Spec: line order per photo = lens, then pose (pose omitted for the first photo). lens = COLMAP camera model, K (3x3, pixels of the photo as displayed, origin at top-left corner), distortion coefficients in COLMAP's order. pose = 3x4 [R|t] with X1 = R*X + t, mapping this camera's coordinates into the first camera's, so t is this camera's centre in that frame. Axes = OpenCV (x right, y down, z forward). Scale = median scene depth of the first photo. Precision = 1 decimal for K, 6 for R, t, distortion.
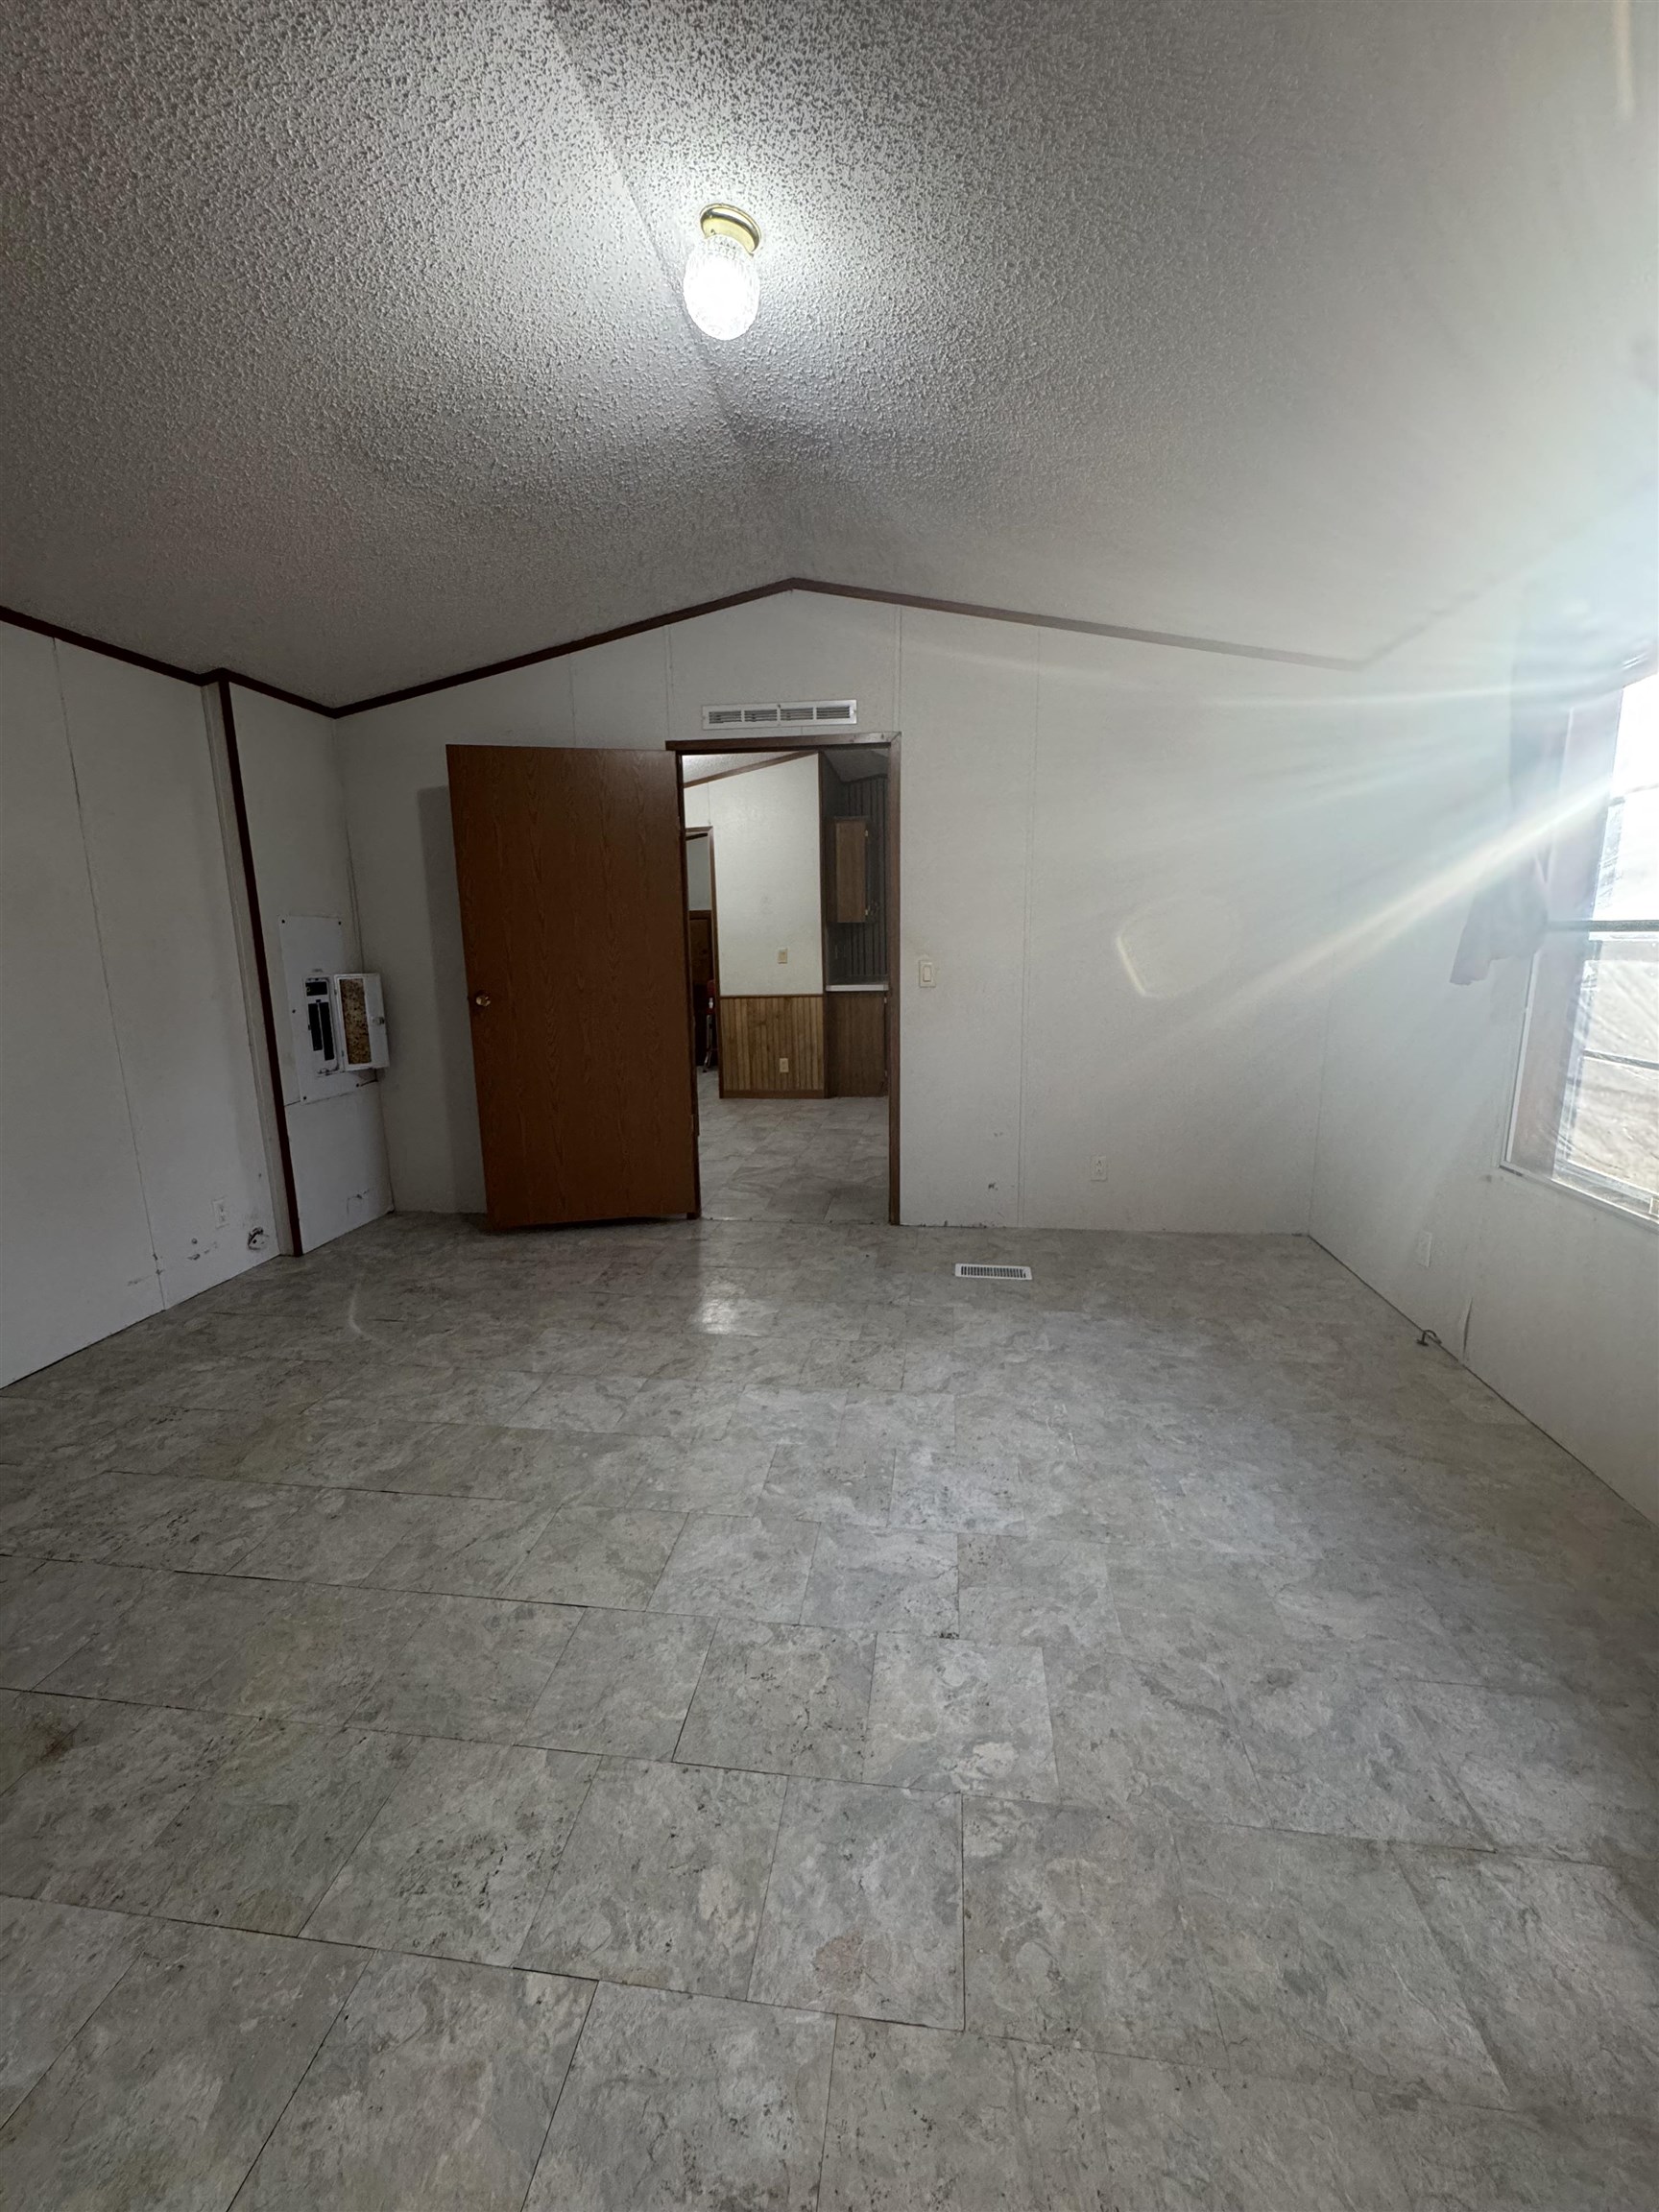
lens RADIAL K [[889.6, 0, 829.5], [0, 889.6, 1106.0], [0, 0, 1]] dist [-0.000871, 0.000248]
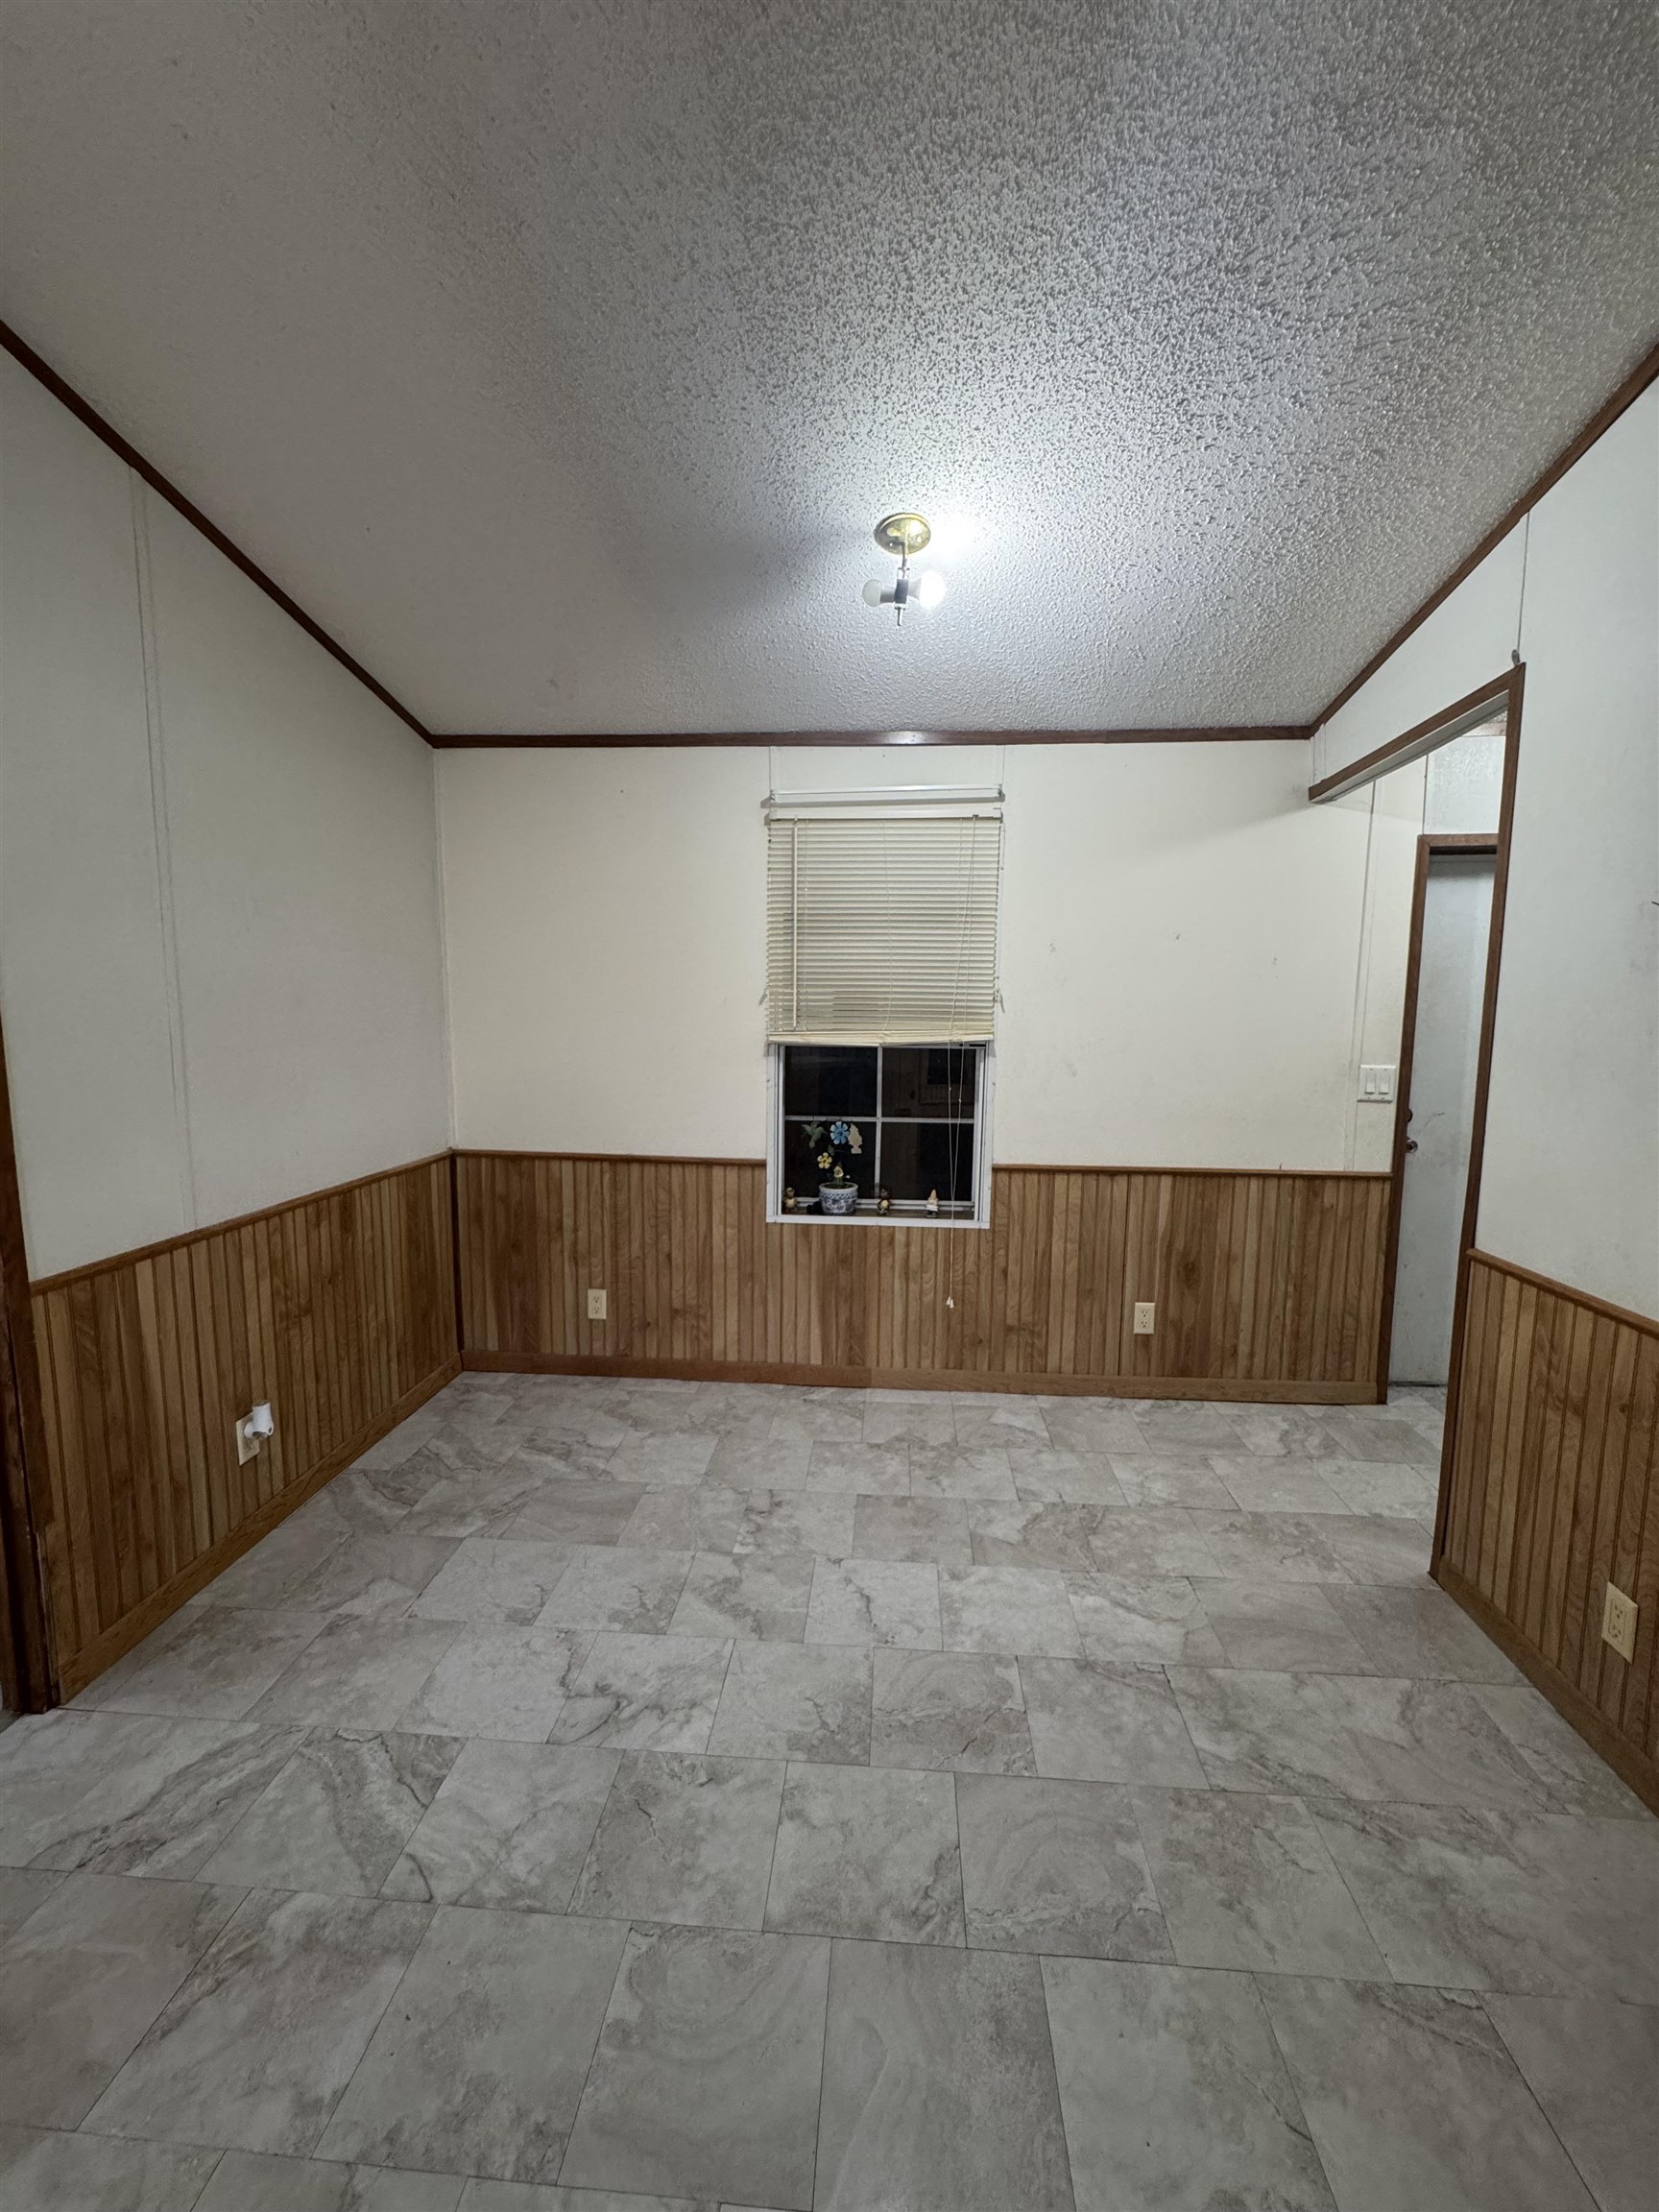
lens RADIAL K [[889.6, 0, 829.5], [0, 889.6, 1106.0], [0, 0, 1]] dist [-0.000871, 0.000248]
pose [[0.055750, 0.126764, -0.990365, 0.147169], [-0.198814, 0.973453, 0.113408, -0.161429], [0.978450, 0.190576, 0.079473, 0.765786]]
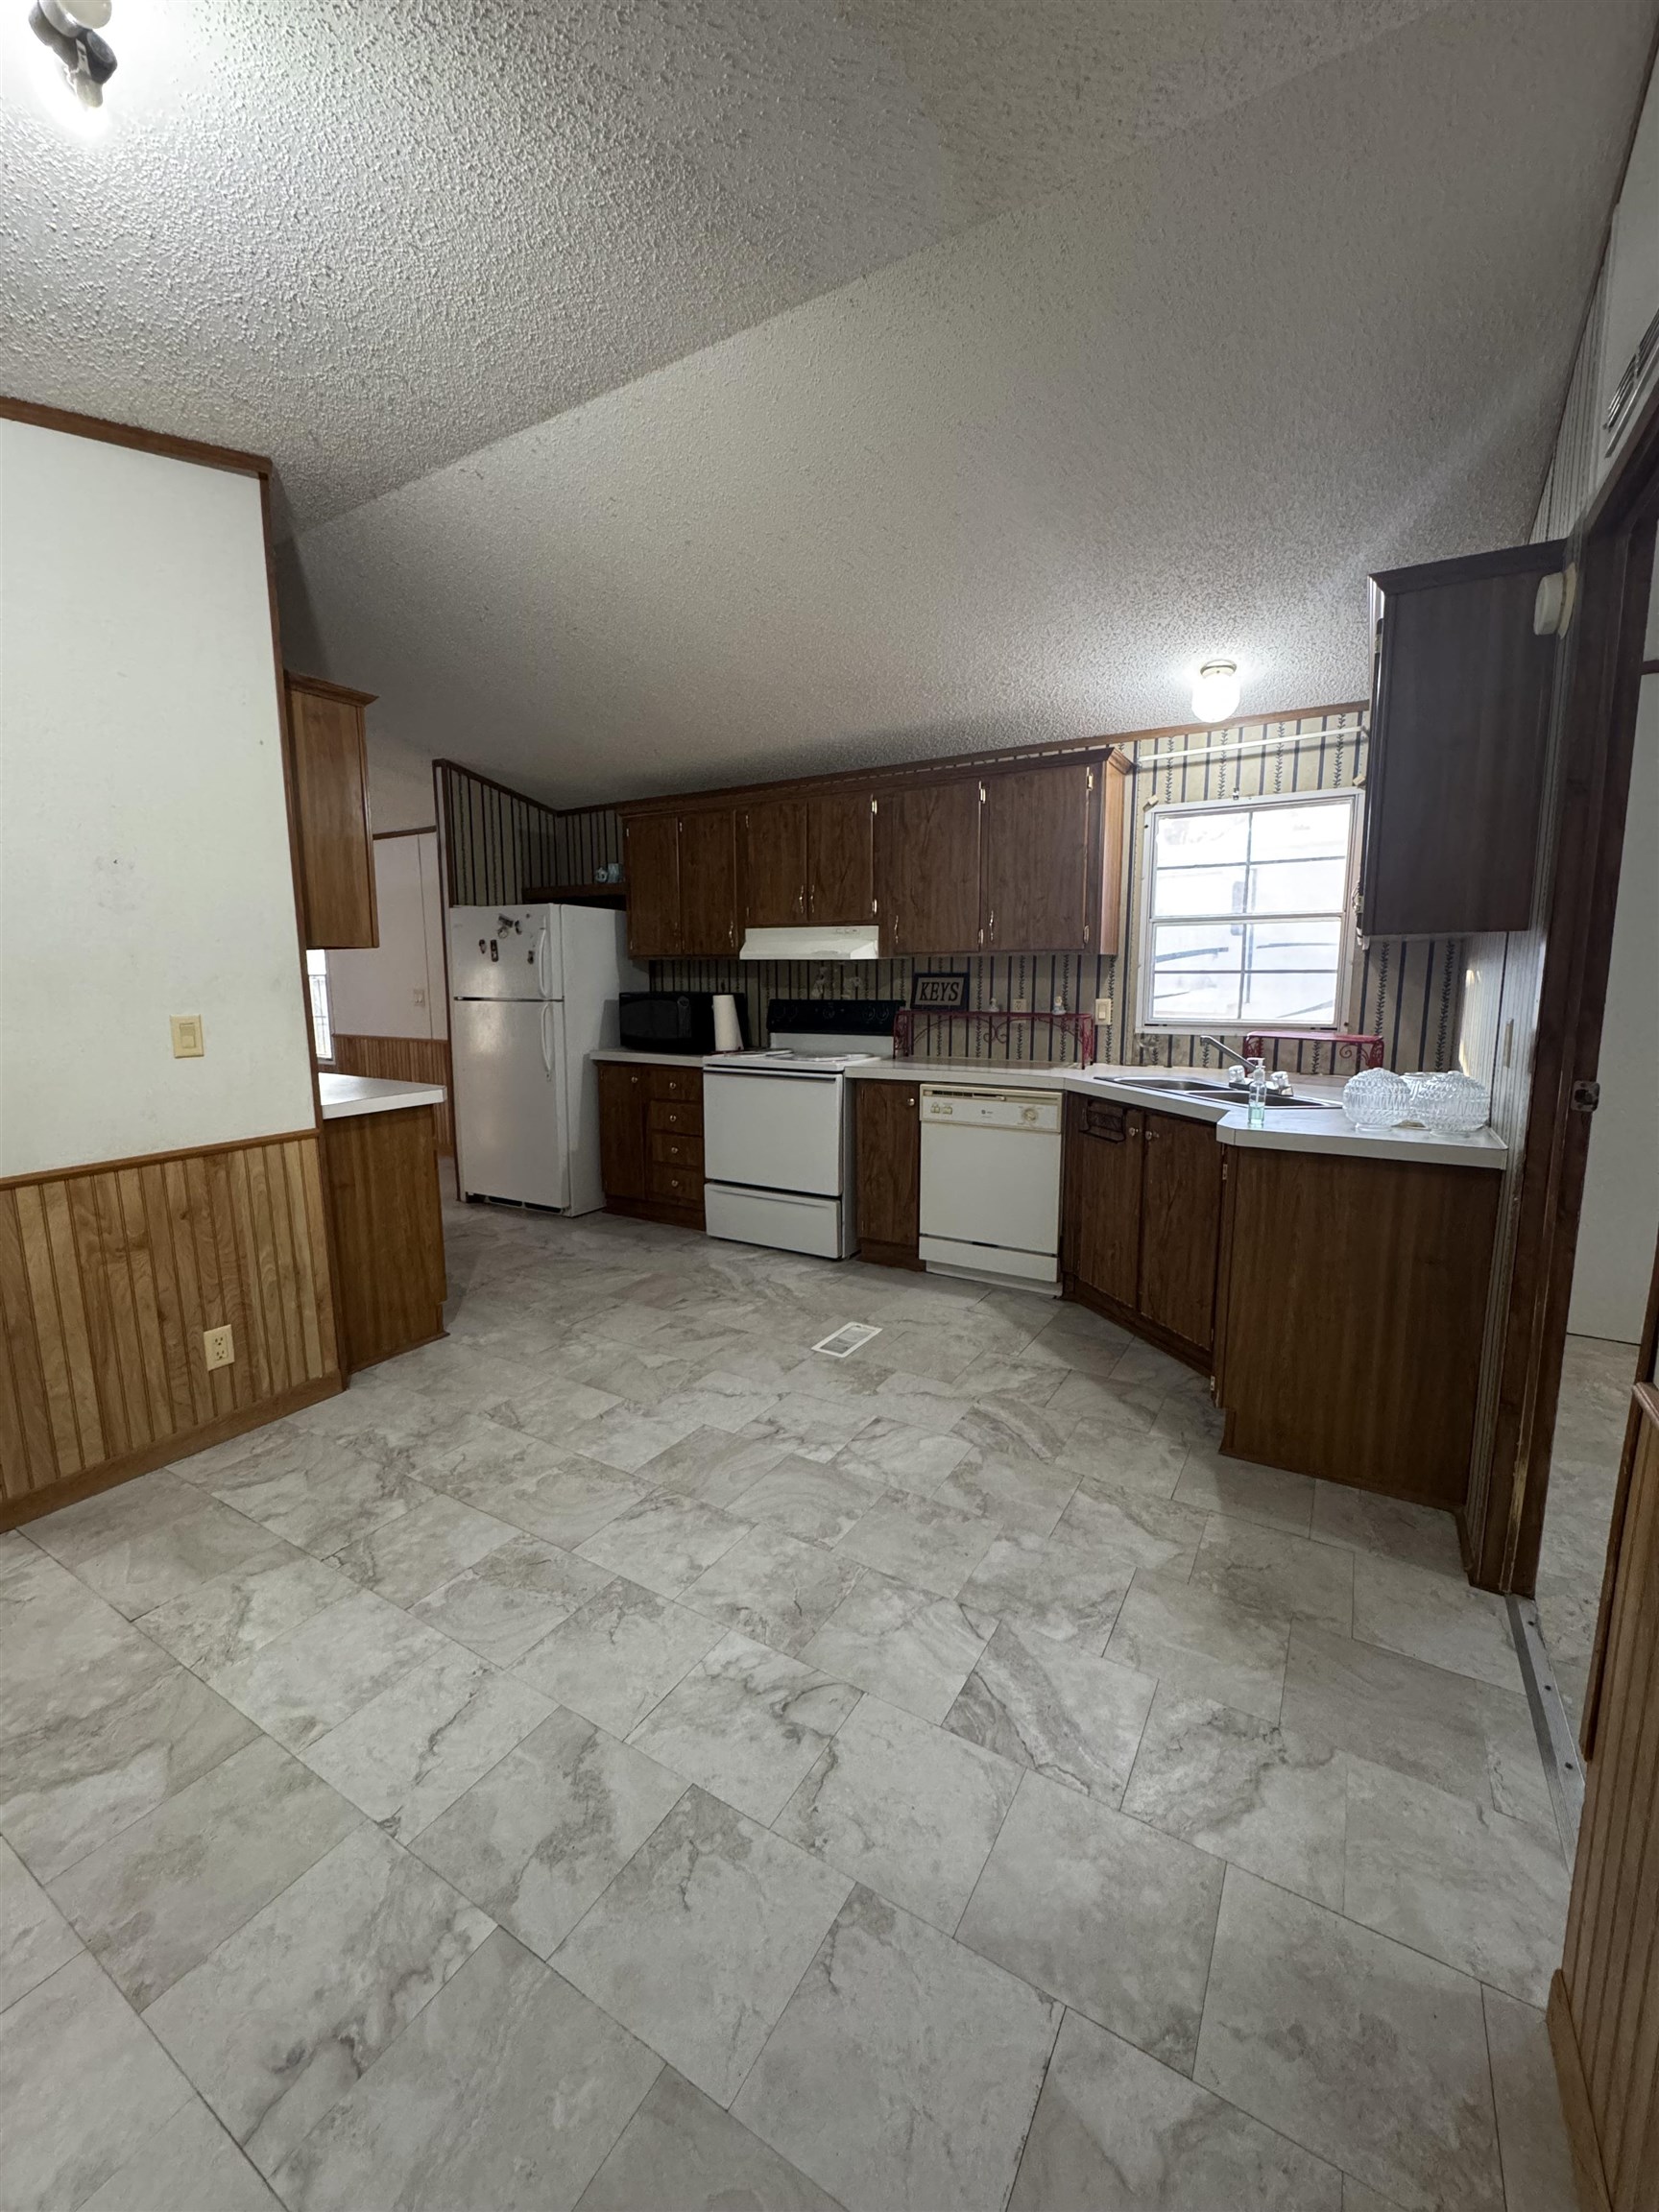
lens RADIAL K [[889.6, 0, 829.5], [0, 889.6, 1106.0], [0, 0, 1]] dist [-0.000871, 0.000248]
pose [[0.396996, -0.123065, 0.909532, -0.263489], [0.173605, 0.983150, 0.057250, -0.117851], [-0.901252, 0.135172, 0.411671, 0.636233]]
